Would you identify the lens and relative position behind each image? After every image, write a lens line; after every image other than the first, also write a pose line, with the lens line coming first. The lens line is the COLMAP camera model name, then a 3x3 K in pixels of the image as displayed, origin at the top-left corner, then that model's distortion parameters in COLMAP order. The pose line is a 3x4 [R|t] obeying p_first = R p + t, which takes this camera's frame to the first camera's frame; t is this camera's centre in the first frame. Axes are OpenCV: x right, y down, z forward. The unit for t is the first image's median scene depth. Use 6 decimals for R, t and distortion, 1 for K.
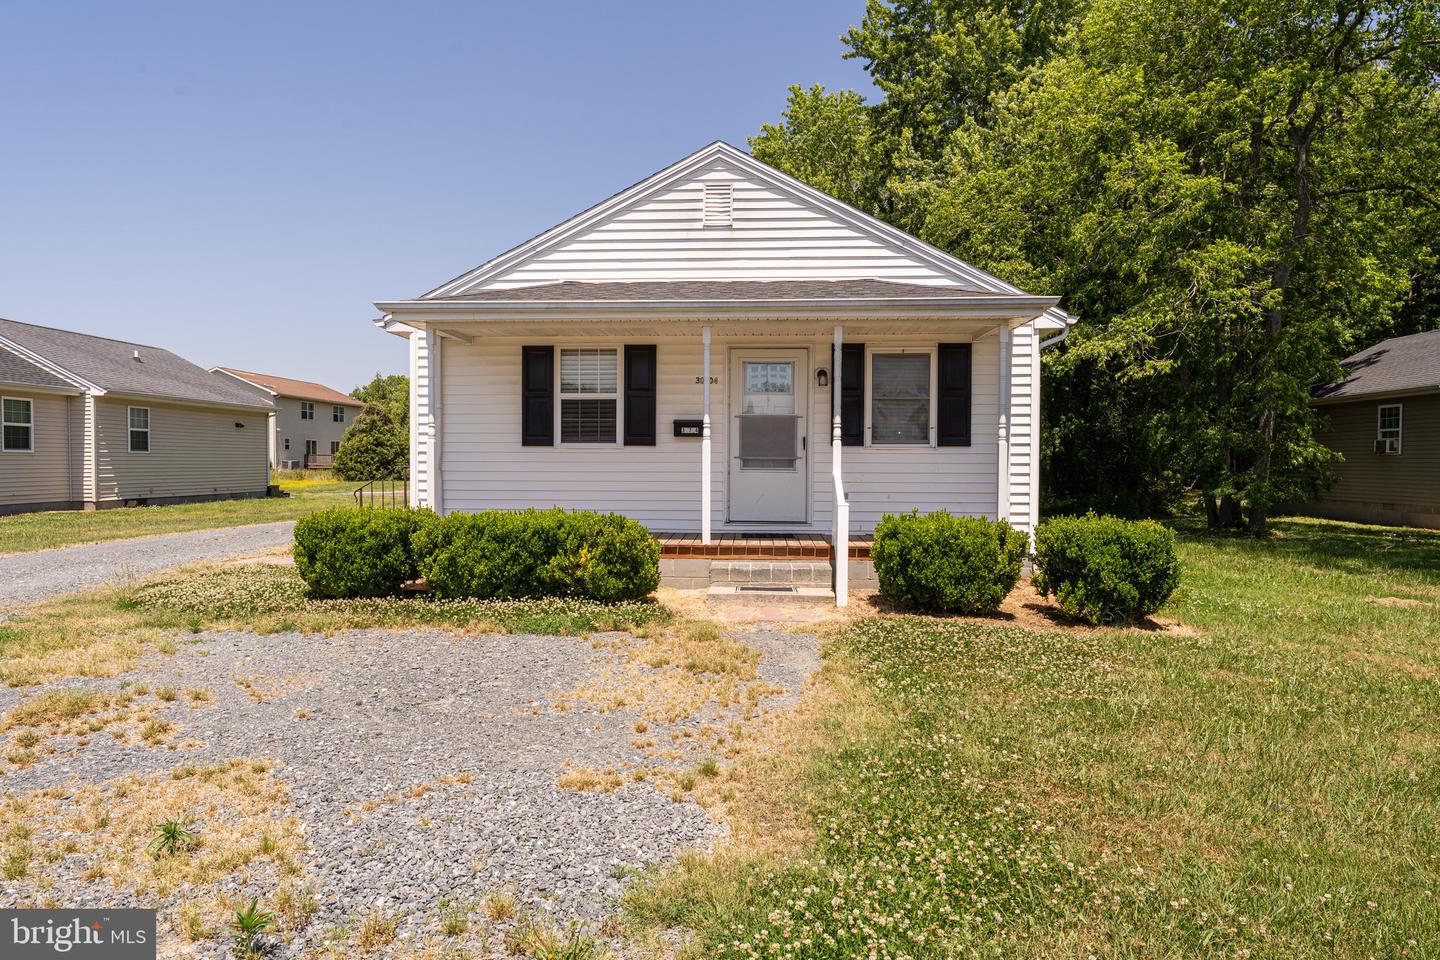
lens RADIAL K [[838.5, 0, 717.6], [0, 838.5, 478.2], [0, 0, 1]] dist [0.000083, -0.000041]
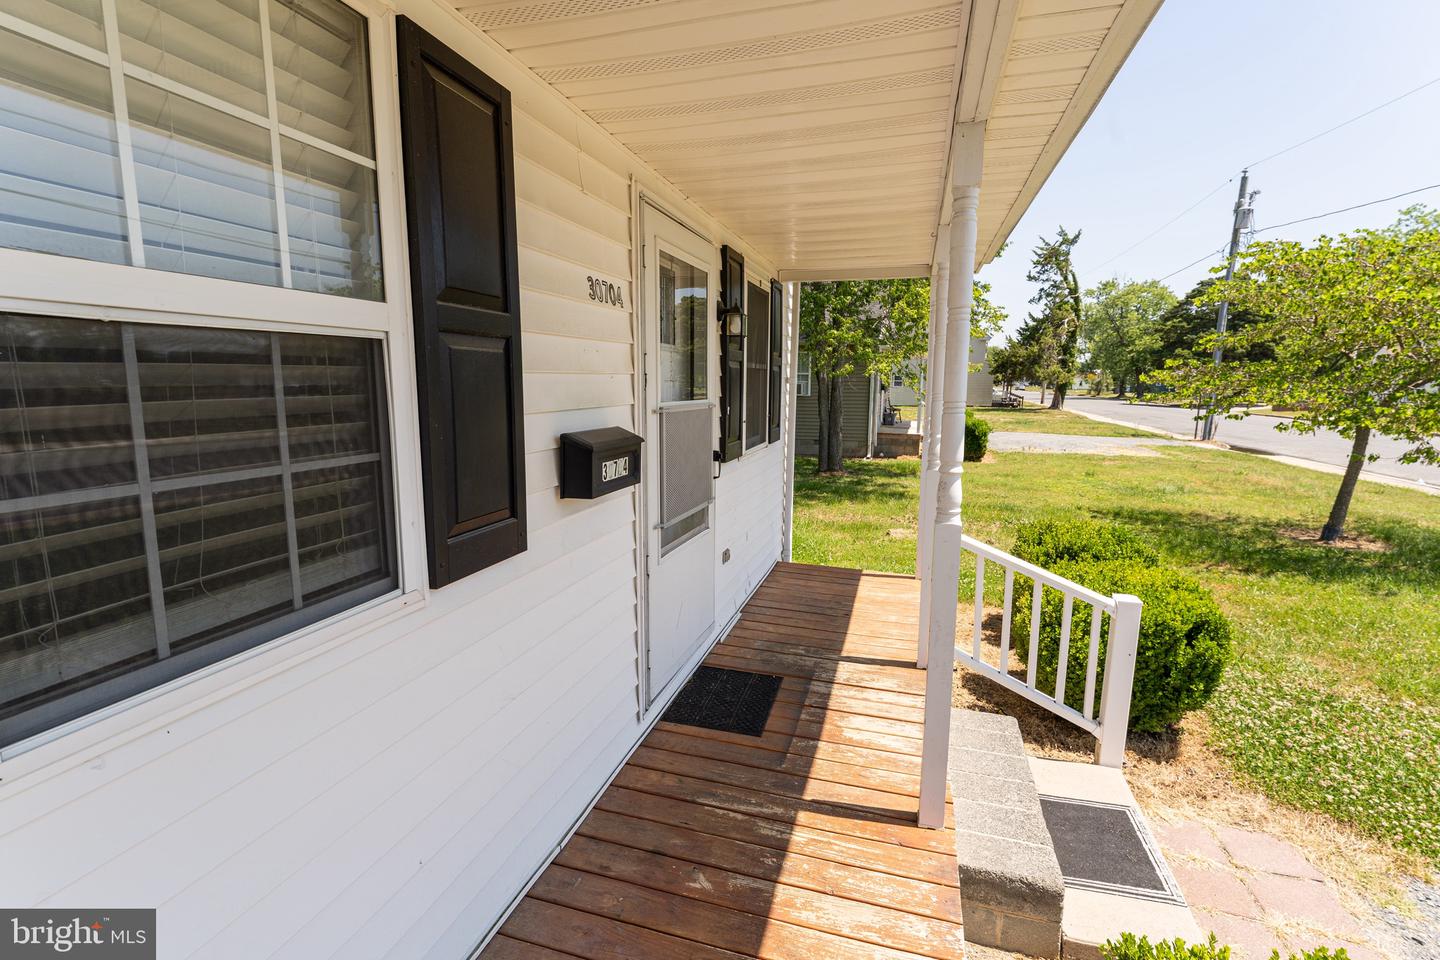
lens RADIAL K [[677.2, 0, 710.4], [0, 677.2, 480.3], [0, 0, 1]] dist [0.001036, 0.000004]
pose [[0.217784, -0.147894, 0.964727, -0.244582], [0.014103, 0.988826, 0.148405, -0.086113], [-0.975895, -0.018714, 0.217436, 0.911816]]
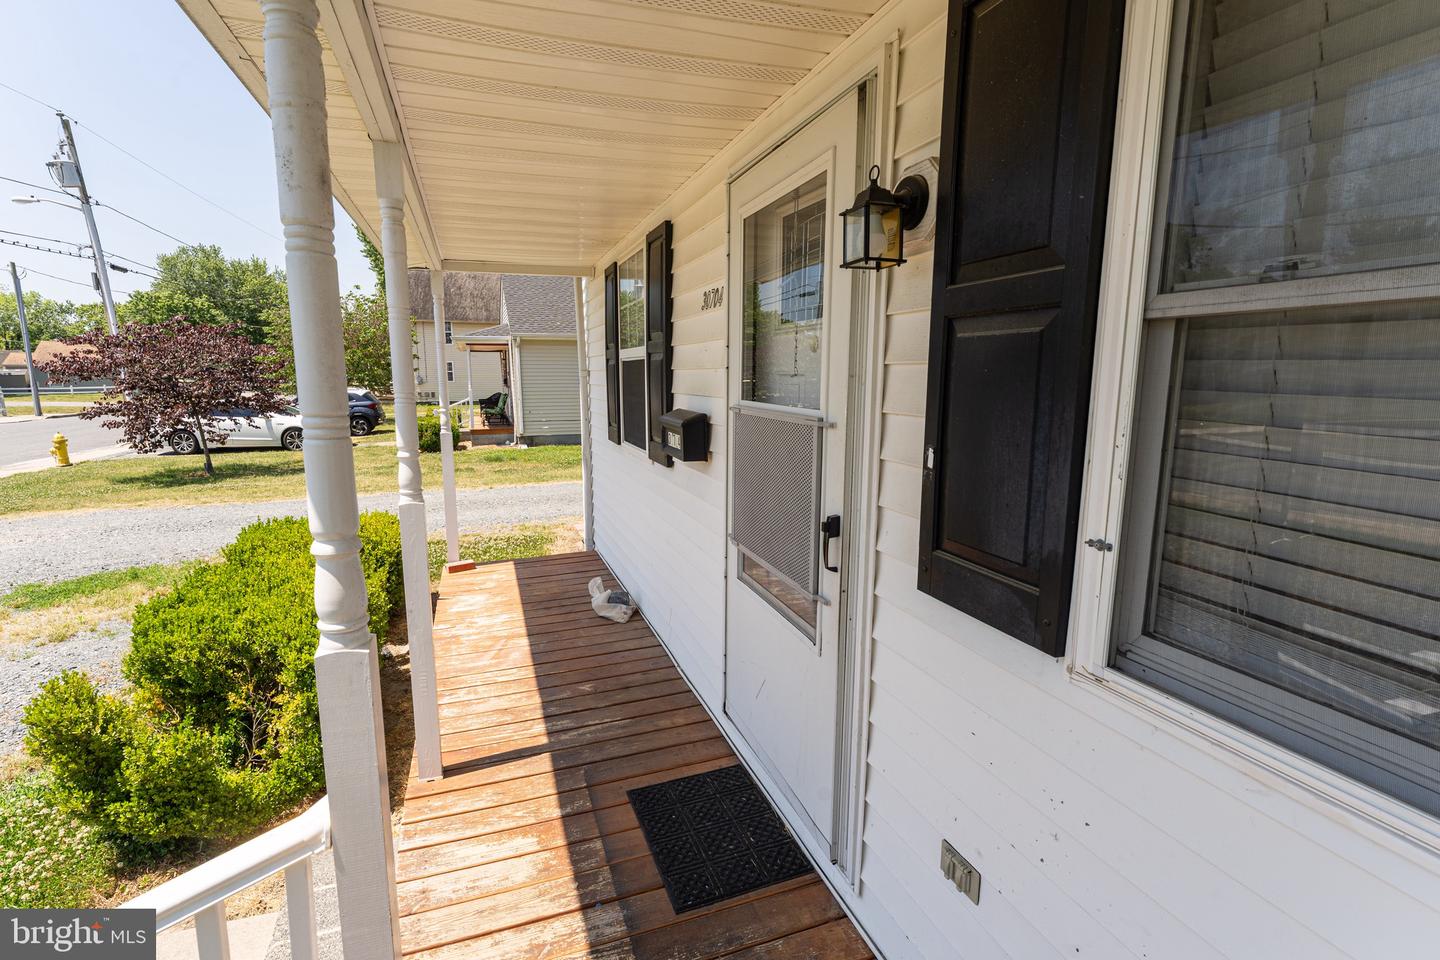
lens RADIAL K [[668.4, 0, 705.7], [0, 668.4, 480.3], [0, 0, 1]] dist [-0.000448, -0.000299]
pose [[0.391389, 0.141715, -0.909248, 0.238311], [-0.015922, 0.988966, 0.147286, -0.083398], [0.920088, -0.043169, 0.389327, 0.888230]]
